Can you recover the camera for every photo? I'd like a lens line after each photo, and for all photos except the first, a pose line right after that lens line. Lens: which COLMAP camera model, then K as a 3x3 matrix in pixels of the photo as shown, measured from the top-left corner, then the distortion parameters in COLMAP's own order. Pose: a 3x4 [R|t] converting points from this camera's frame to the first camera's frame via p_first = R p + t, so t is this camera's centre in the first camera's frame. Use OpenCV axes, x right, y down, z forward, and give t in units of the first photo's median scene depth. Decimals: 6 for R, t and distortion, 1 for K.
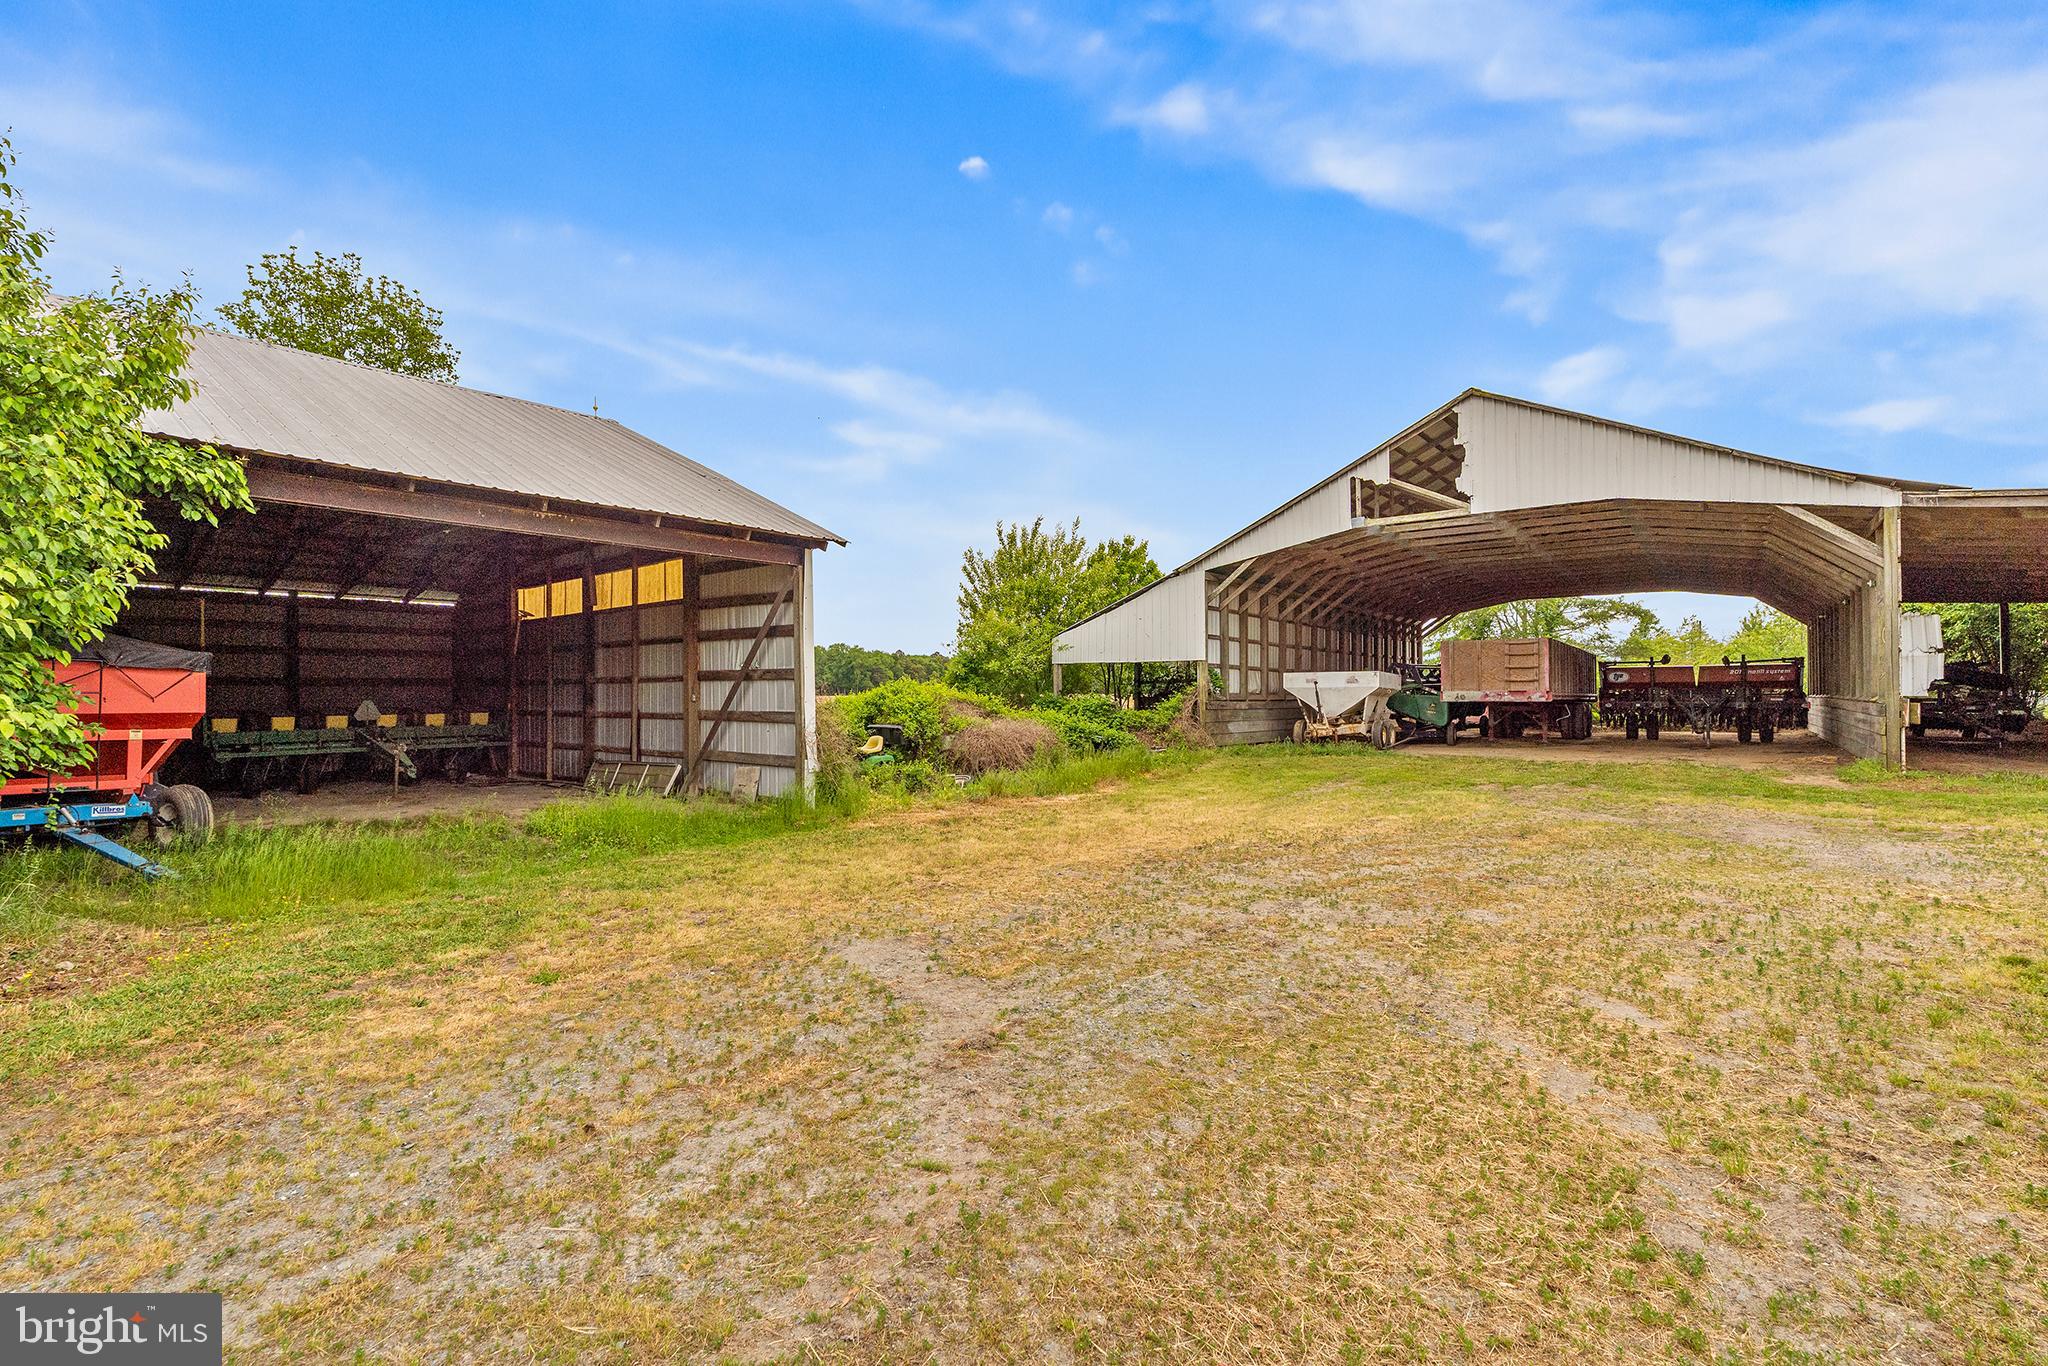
lens RADIAL K [[929.6, 0, 1024.0], [0, 929.6, 683.0], [0, 0, 1]] dist [0.001179, 0.000107]
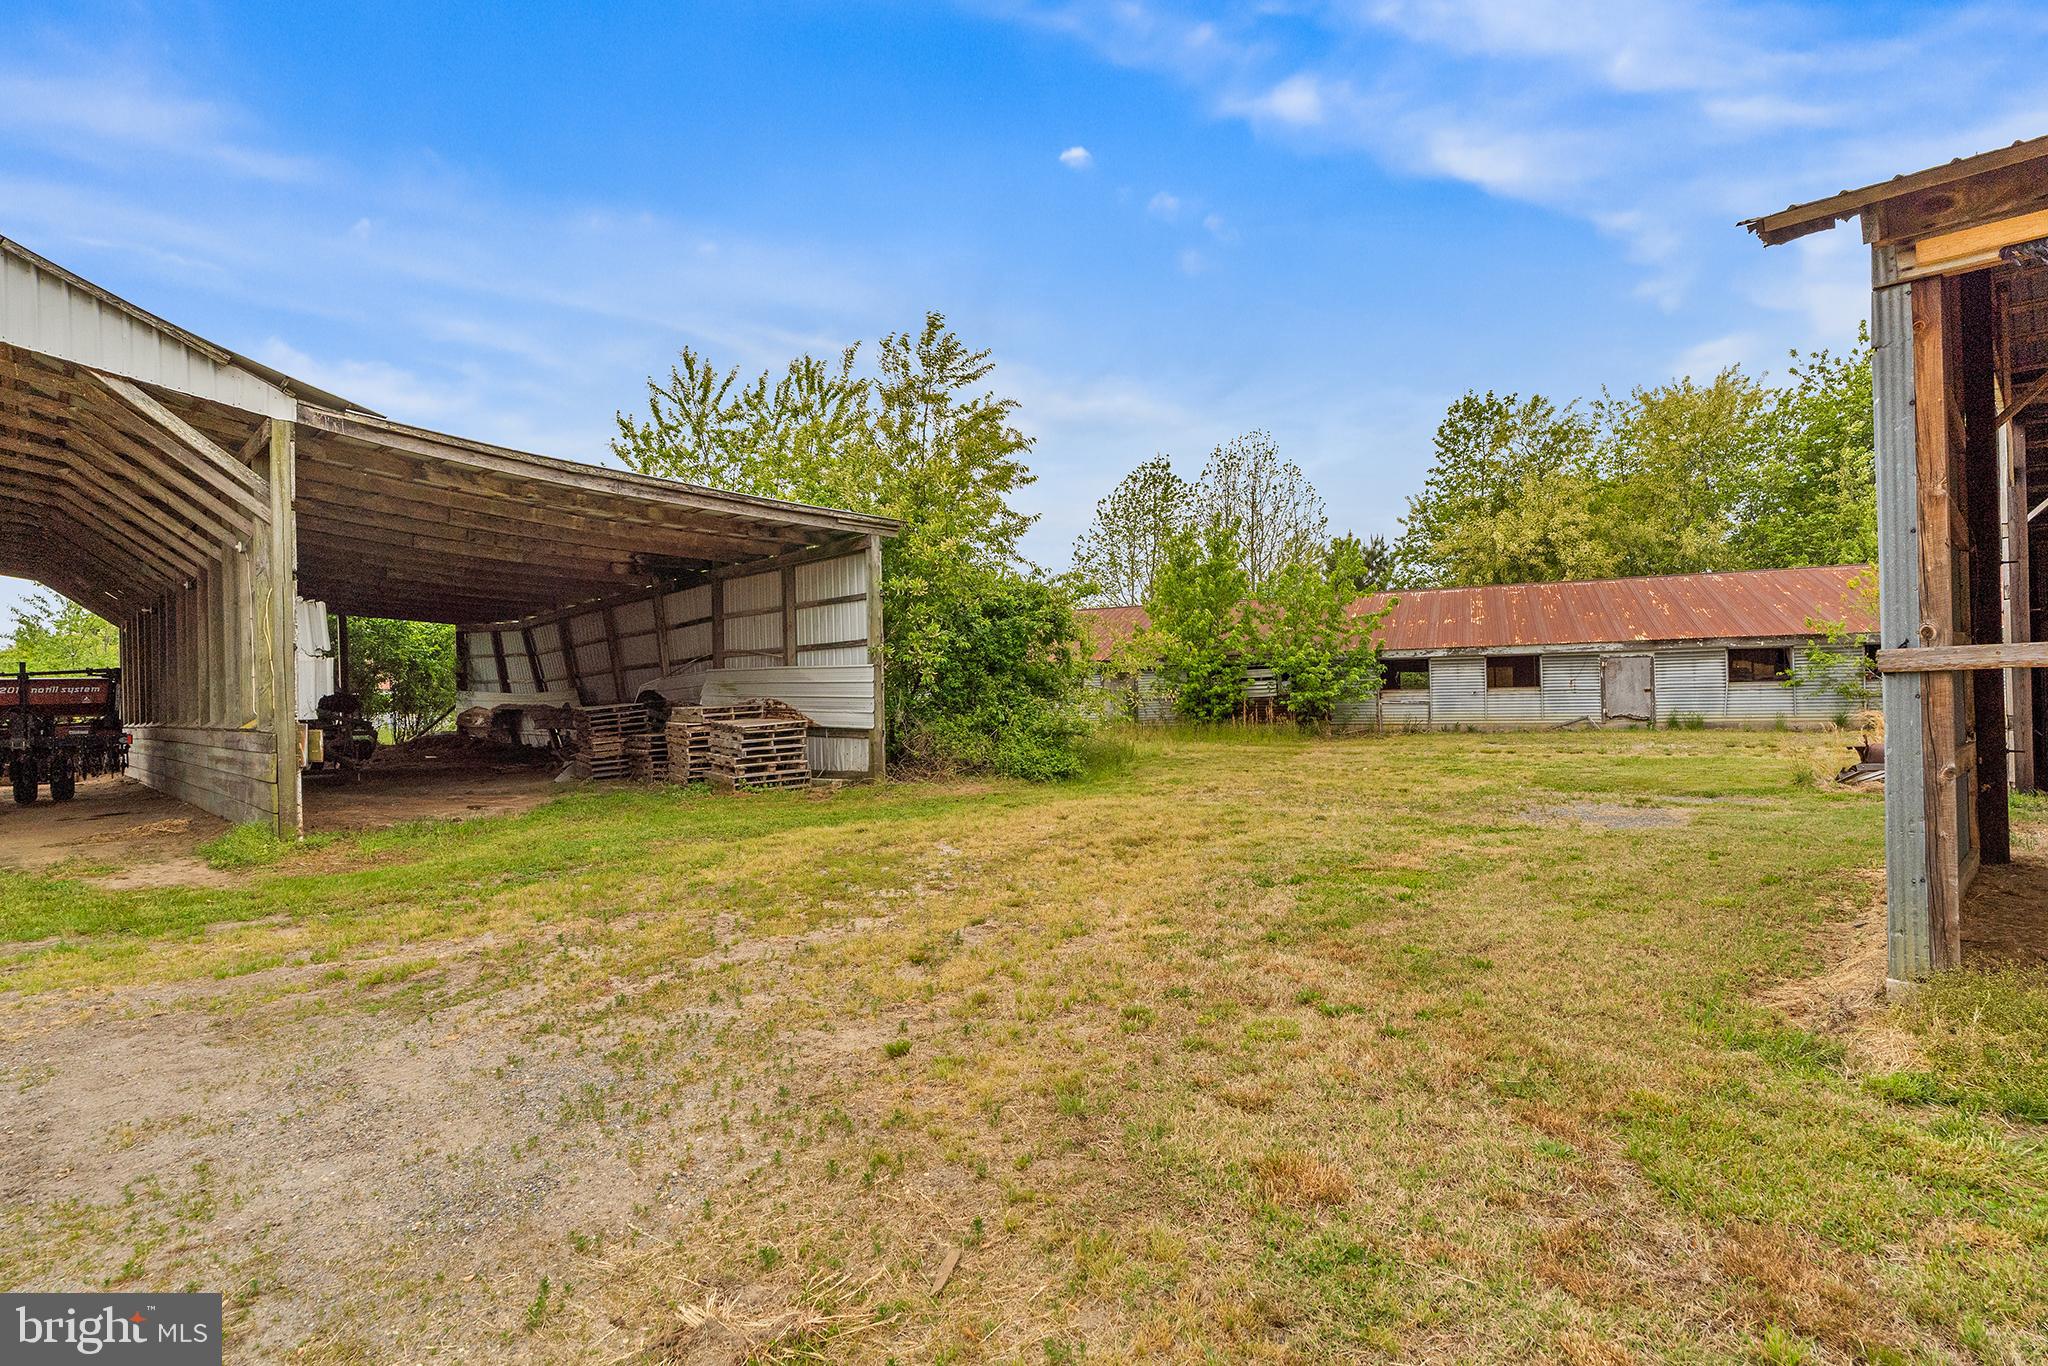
lens RADIAL K [[1041.1, 0, 1024.0], [0, 1041.1, 683.0], [0, 0, 1]] dist [-0.003316, -0.001059]
pose [[0.141650, 0.010081, 0.989866, 0.170307], [0.017005, 0.999776, -0.012616, 0.003479], [-0.989771, 0.018619, 0.141446, 0.224314]]
